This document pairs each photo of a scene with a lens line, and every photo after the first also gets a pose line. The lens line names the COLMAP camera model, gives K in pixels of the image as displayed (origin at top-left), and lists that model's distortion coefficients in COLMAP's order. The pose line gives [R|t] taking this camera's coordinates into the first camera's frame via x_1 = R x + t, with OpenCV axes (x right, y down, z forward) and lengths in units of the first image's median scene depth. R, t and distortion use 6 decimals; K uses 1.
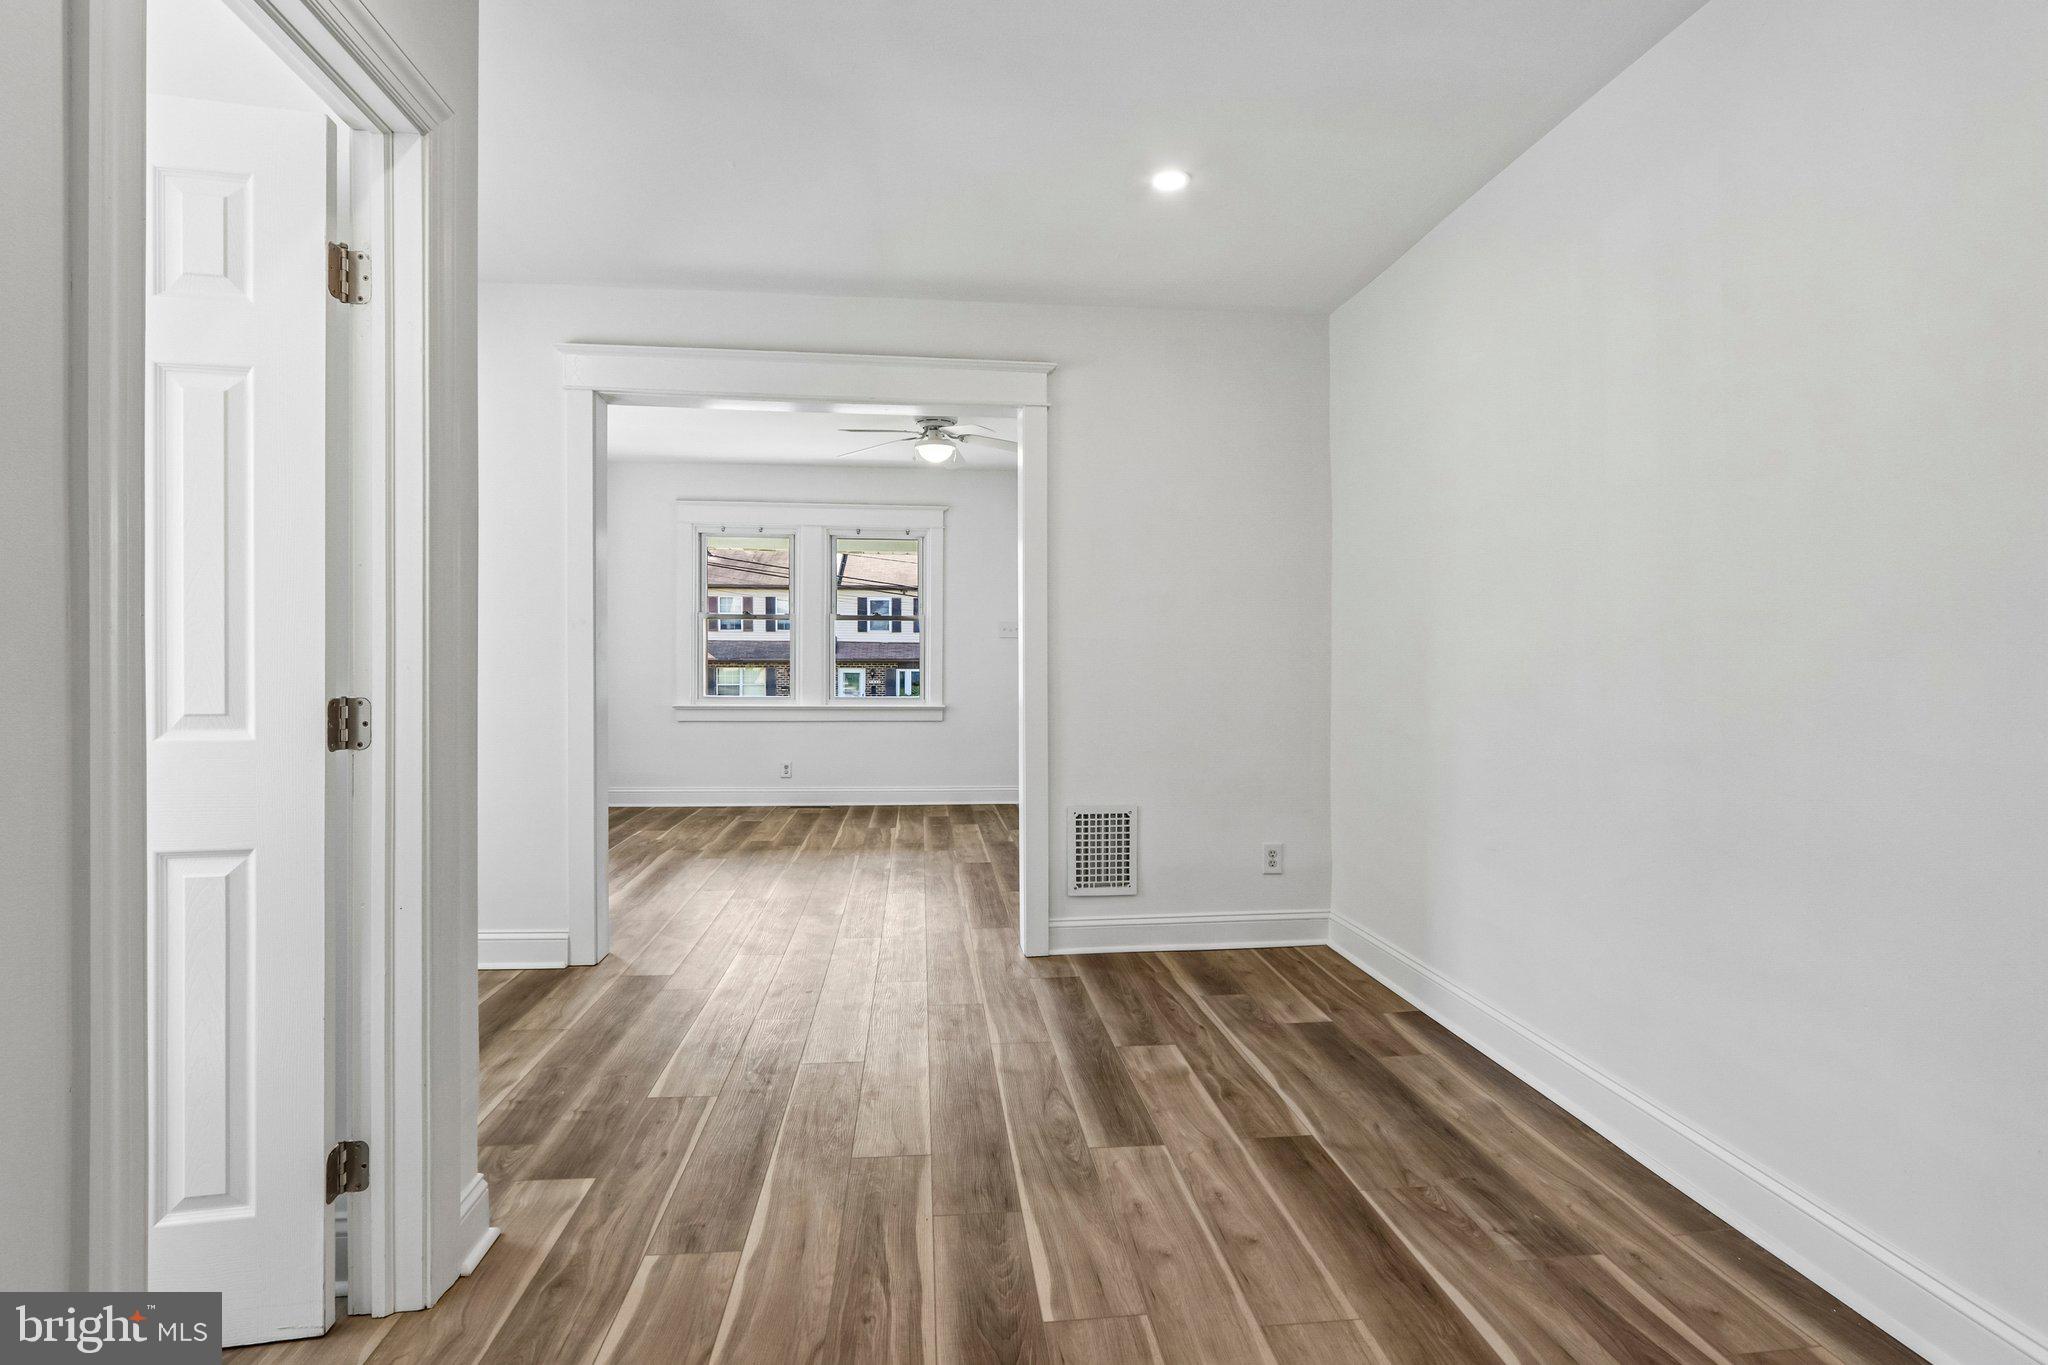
lens RADIAL K [[954.9, 0, 1030.9], [0, 954.9, 669.2], [0, 0, 1]] dist [-0.025436, 0.000731]
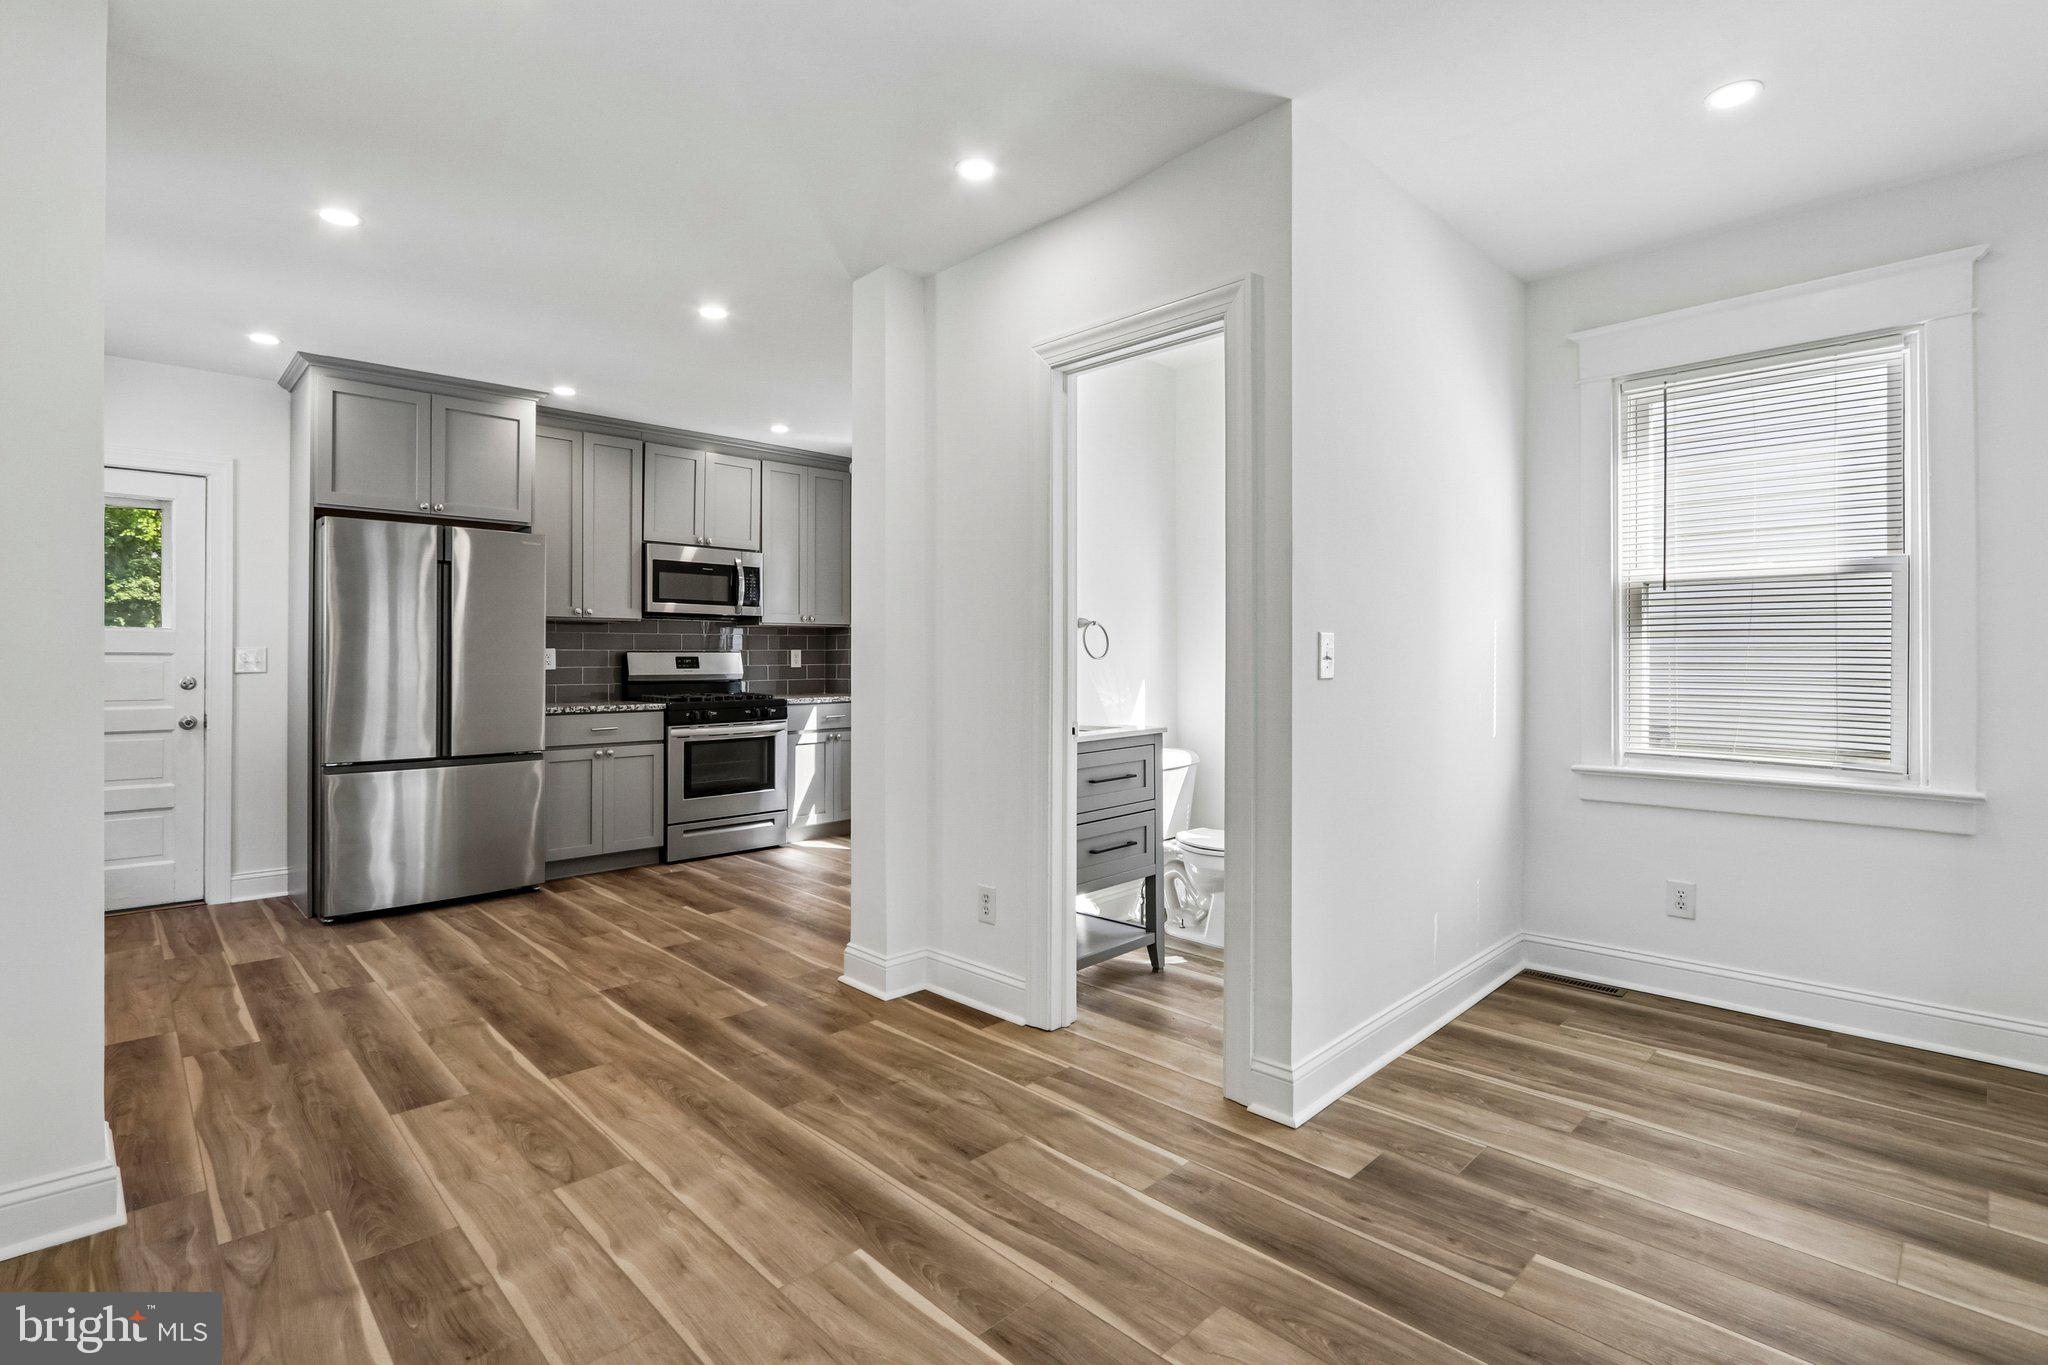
lens RADIAL K [[947.2, 0, 1015.1], [0, 947.2, 656.1], [0, 0, 1]] dist [-0.015962, 0.000765]
pose [[-0.791851, -0.007225, -0.610672, 0.338478], [-0.007709, 0.999969, -0.001834, -0.013233], [0.610666, 0.003255, -0.791881, 1.205674]]
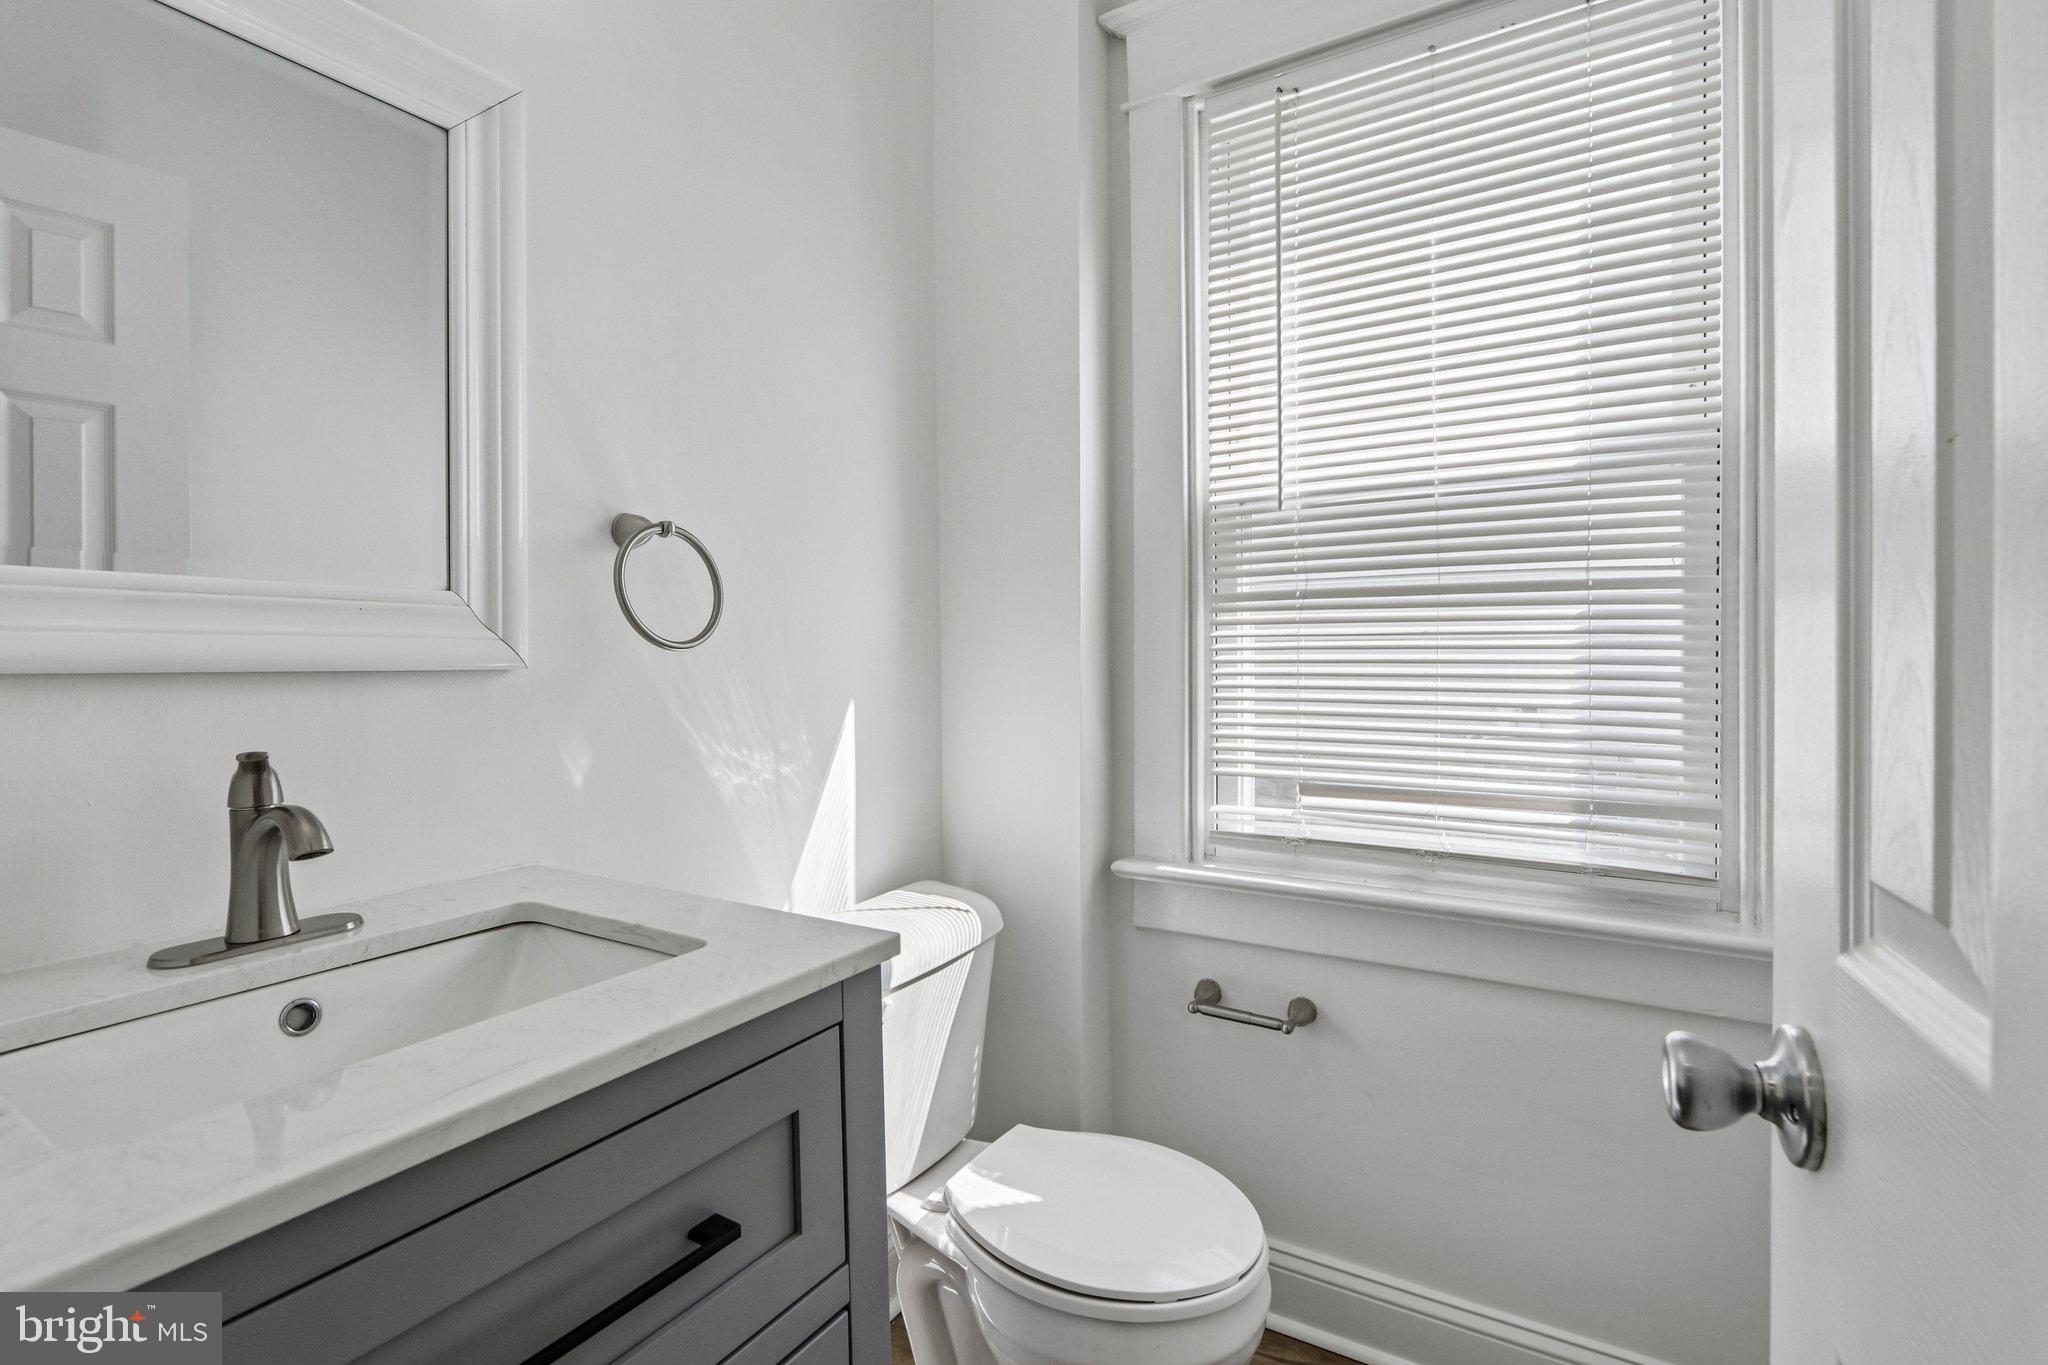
lens RADIAL K [[947.2, 0, 1015.1], [0, 947.2, 656.1], [0, 0, 1]] dist [-0.015962, 0.000765]
pose [[-0.622745, -0.000144, -0.782425, -0.400304], [-0.004013, 0.999987, 0.003010, -0.012093], [0.782415, 0.005014, -0.622738, 0.527804]]
